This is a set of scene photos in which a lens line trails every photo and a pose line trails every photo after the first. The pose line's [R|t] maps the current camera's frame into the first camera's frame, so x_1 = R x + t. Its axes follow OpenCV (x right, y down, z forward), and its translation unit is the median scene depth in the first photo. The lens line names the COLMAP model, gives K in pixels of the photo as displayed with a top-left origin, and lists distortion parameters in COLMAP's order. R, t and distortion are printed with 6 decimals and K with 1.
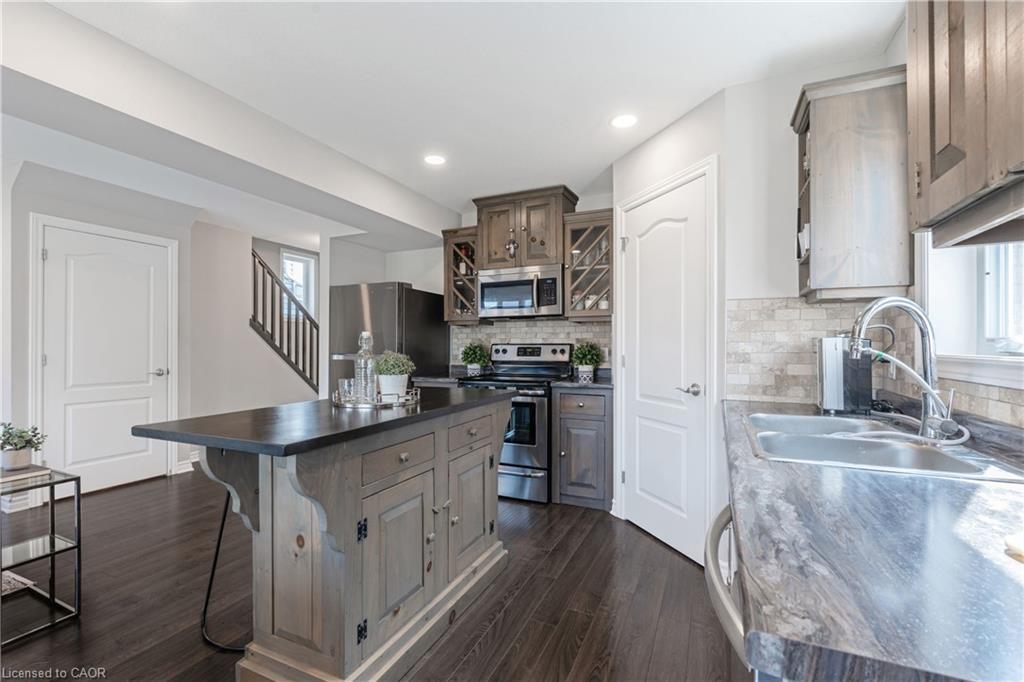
lens RADIAL K [[447.6, 0, 513.8], [0, 447.6, 346.2], [0, 0, 1]] dist [-0.003955, 0.000080]
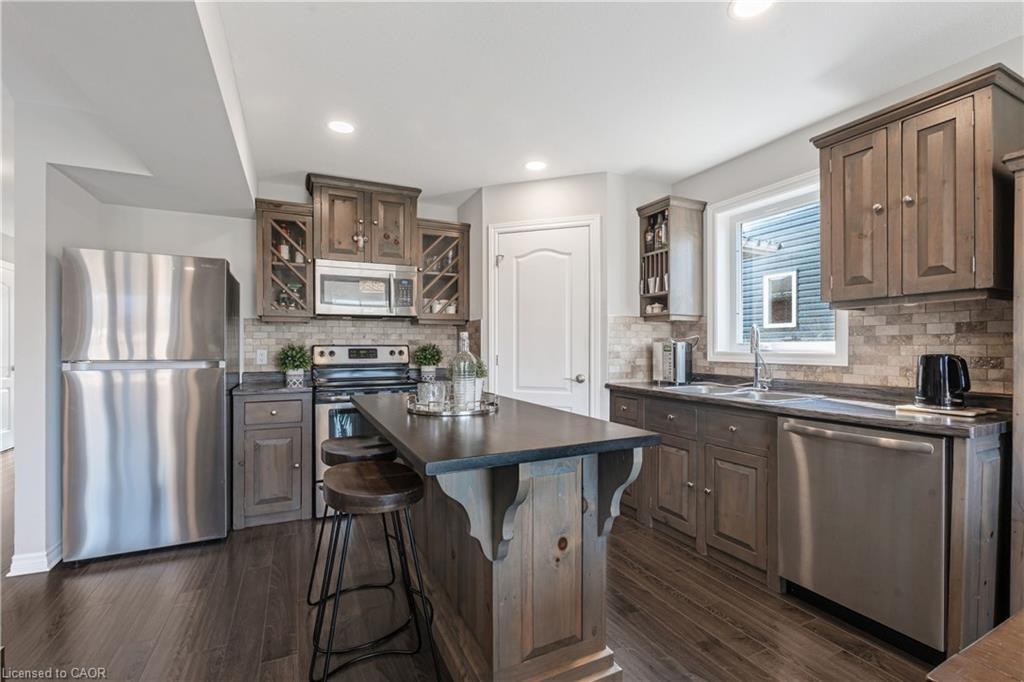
lens RADIAL K [[447.6, 0, 513.8], [0, 447.6, 346.2], [0, 0, 1]] dist [-0.003955, 0.000080]
pose [[0.638815, 0.001097, 0.769360, -0.665257], [0.001646, 0.999995, -0.002792, 0.000223], [-0.769359, 0.003050, 0.638809, 0.227191]]
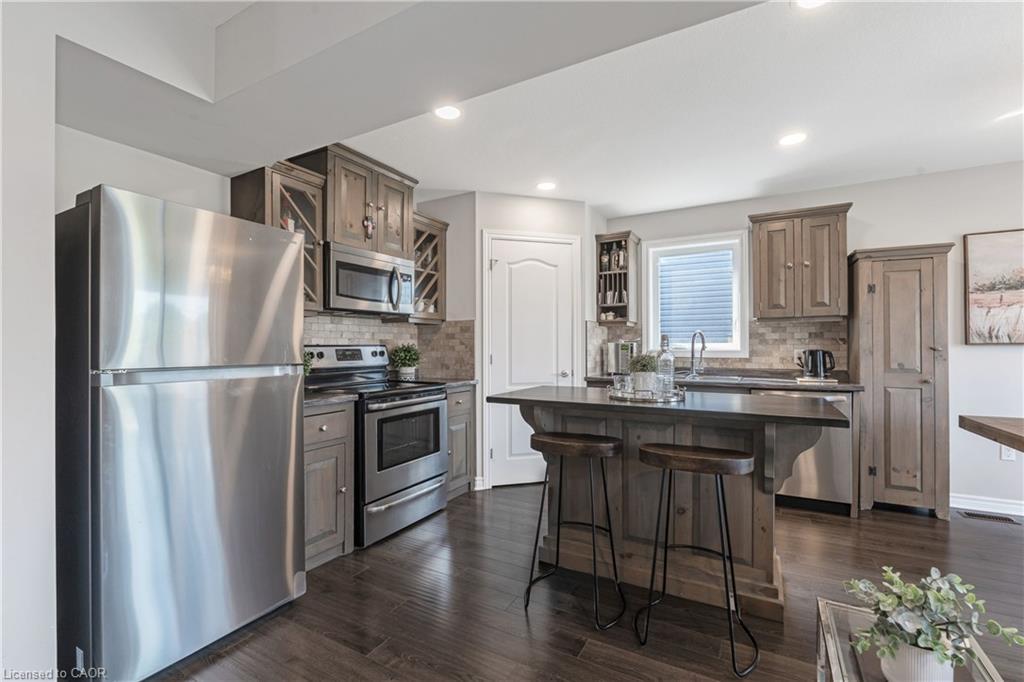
lens RADIAL K [[447.6, 0, 513.8], [0, 447.6, 346.2], [0, 0, 1]] dist [-0.003955, 0.000080]
pose [[0.080550, 0.001522, 0.996749, -1.030640], [0.005286, 0.999984, -0.001954, -0.000082], [-0.996737, 0.005426, 0.080541, 0.883514]]
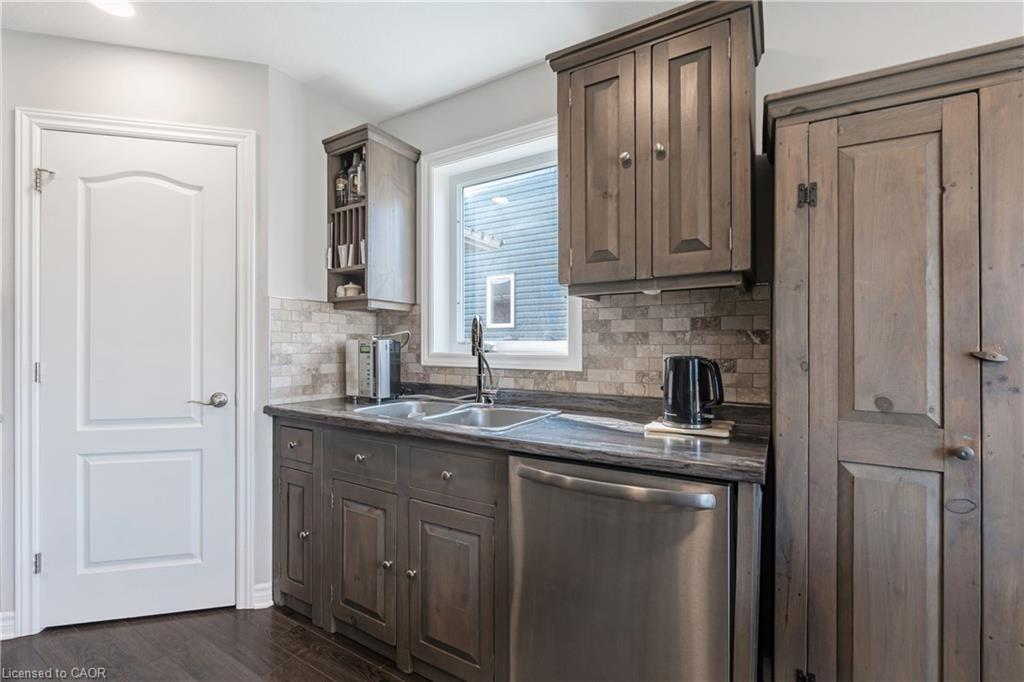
lens RADIAL K [[447.6, 0, 513.8], [0, 447.6, 346.2], [0, 0, 1]] dist [-0.003955, 0.000080]
pose [[0.121798, 0.000170, 0.992555, -0.290698], [0.002207, 0.999997, -0.000442, -0.000356], [-0.992552, 0.002245, 0.121797, 0.299791]]
